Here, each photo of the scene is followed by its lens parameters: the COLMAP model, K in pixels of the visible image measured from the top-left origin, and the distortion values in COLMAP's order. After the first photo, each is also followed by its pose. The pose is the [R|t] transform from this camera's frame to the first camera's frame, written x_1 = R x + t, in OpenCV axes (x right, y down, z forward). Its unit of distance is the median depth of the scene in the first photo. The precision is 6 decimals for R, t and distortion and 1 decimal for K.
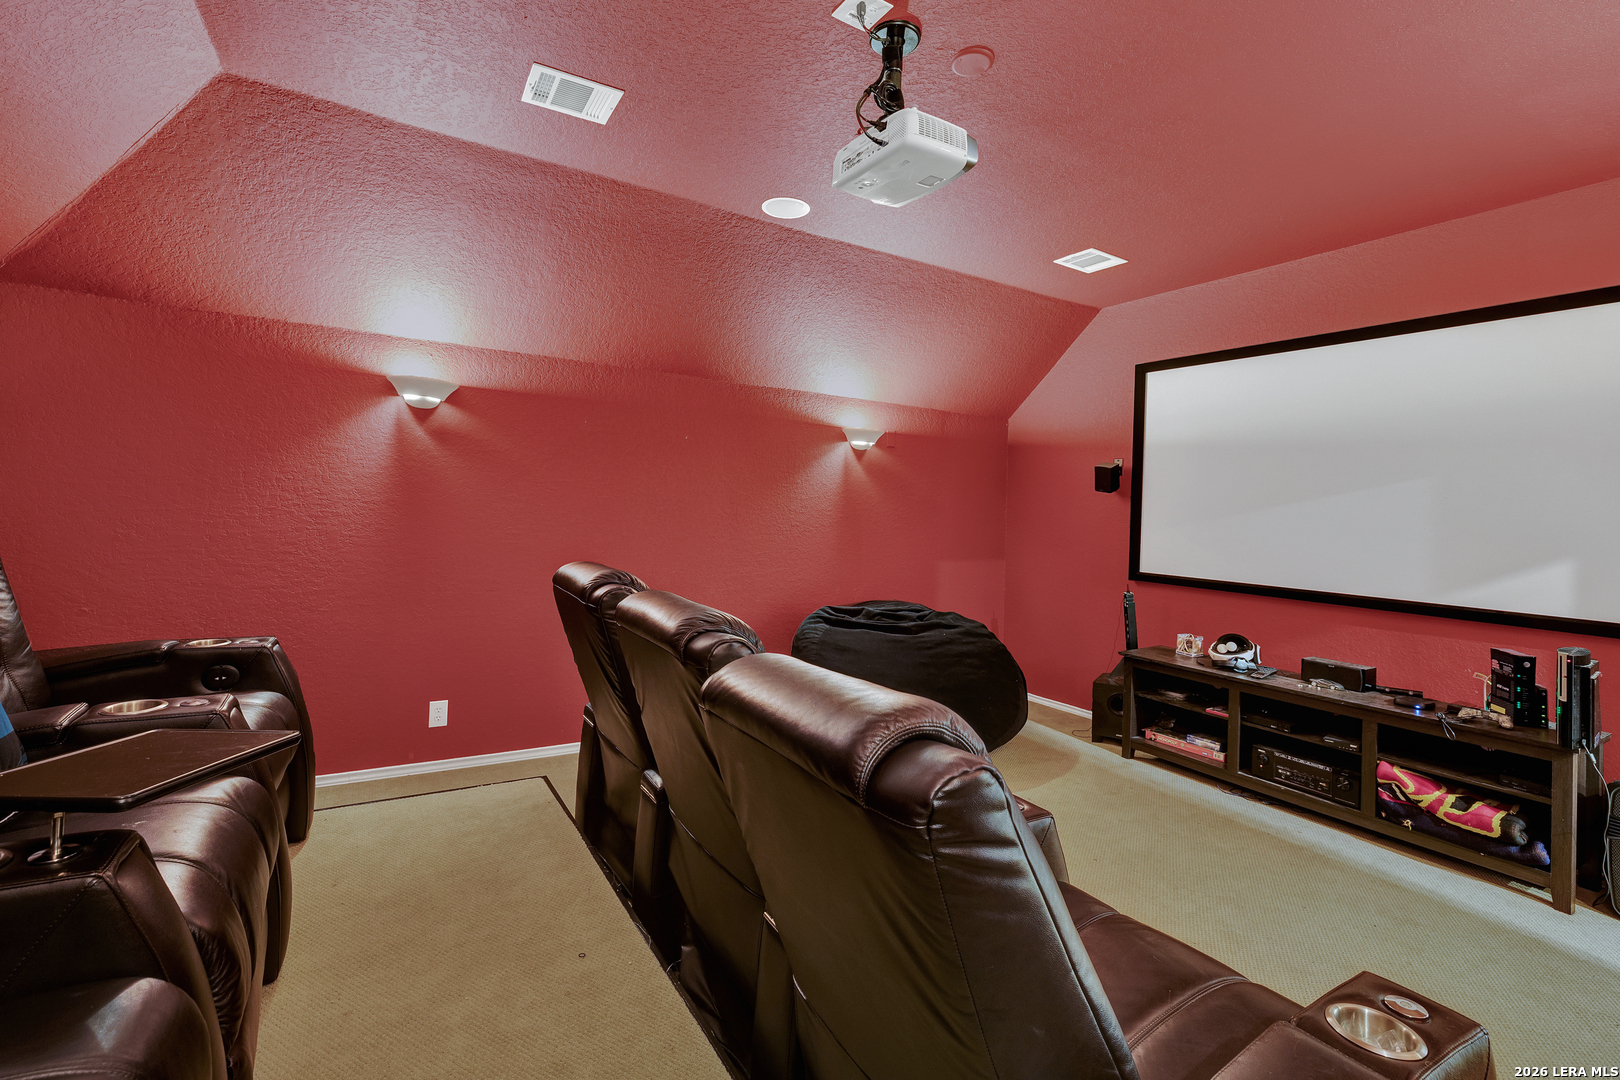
lens RADIAL K [[742.5, 0, 811.3], [0, 742.5, 491.5], [0, 0, 1]] dist [0.028333, 0.000056]
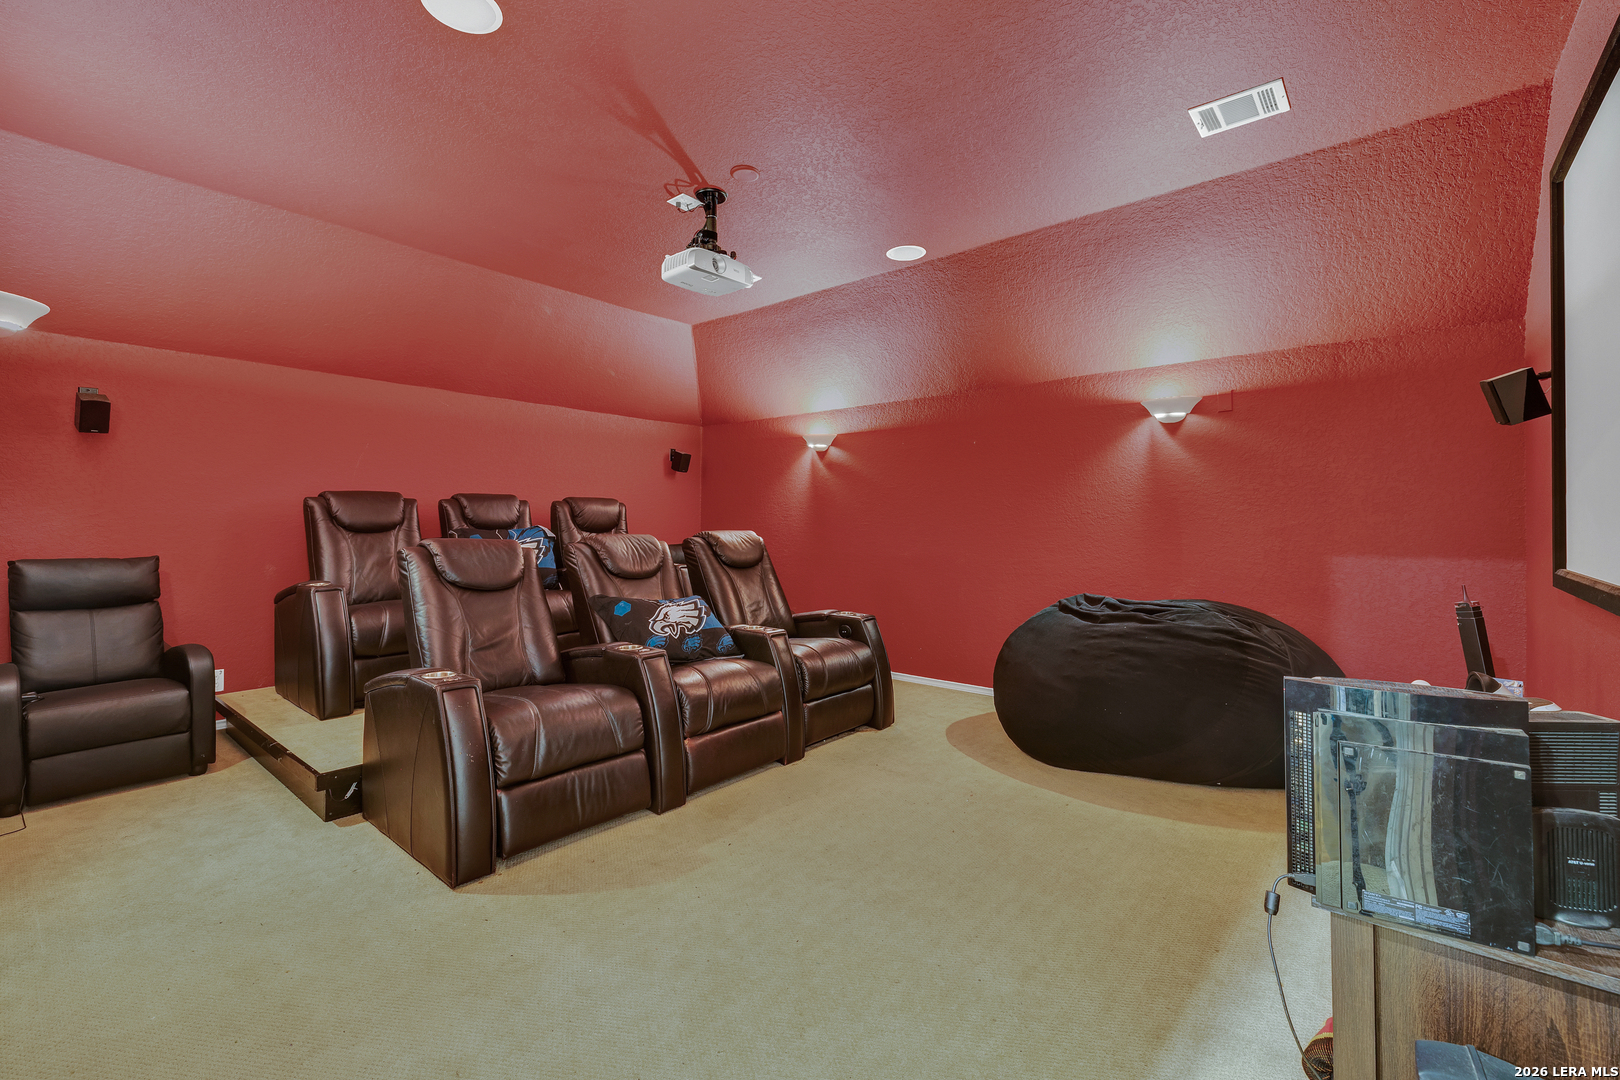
lens RADIAL K [[693.3, 0, 810.0], [0, 693.3, 540.0], [0, 0, 1]] dist [0.001164, 0.000103]
pose [[0.321369, -0.001523, -0.946953, 0.738816], [0.051889, 0.998525, 0.016003, 0.048920], [0.945531, -0.054279, 0.320974, 0.341274]]
